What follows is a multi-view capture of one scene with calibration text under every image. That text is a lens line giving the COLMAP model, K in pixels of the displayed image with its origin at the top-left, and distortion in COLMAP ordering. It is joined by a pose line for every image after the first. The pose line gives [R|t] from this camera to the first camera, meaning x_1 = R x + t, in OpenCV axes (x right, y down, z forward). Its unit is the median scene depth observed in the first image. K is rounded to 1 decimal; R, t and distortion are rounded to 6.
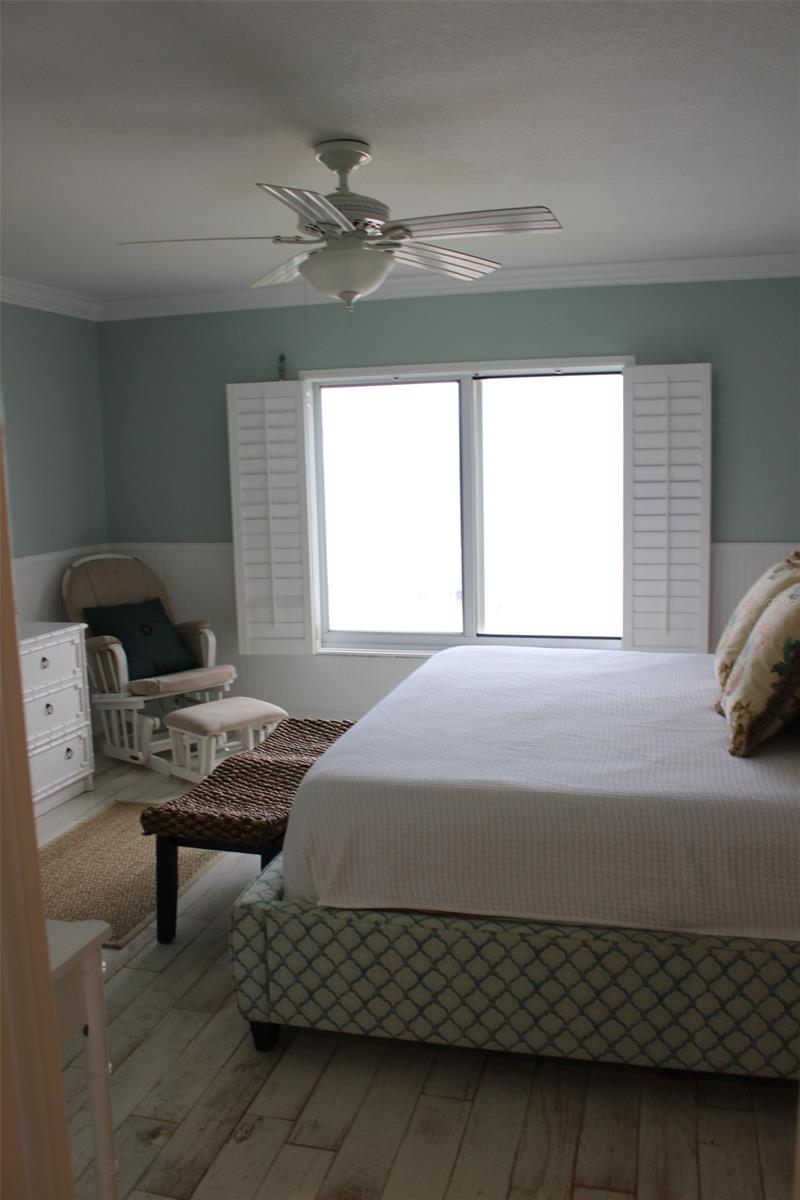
lens RADIAL K [[994.8, 0, 401.7], [0, 994.8, 600.4], [0, 0, 1]] dist [-0.070374, -0.002442]
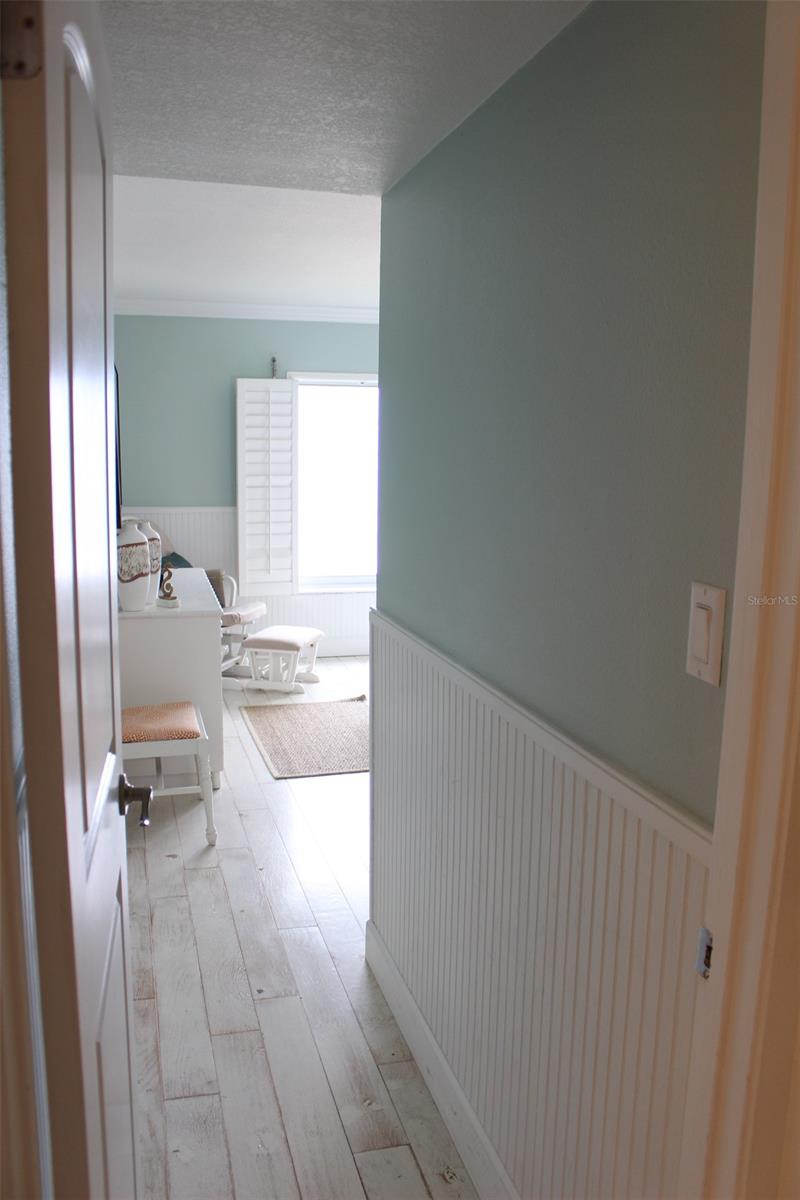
lens RADIAL K [[994.8, 0, 400.2], [0, 994.8, 602.1], [0, 0, 1]] dist [-0.070374, -0.002442]
pose [[0.861590, -0.041951, 0.505869, -0.632957], [0.030820, 0.999064, 0.030359, 0.030479], [-0.506669, -0.010566, 0.862076, -0.175163]]
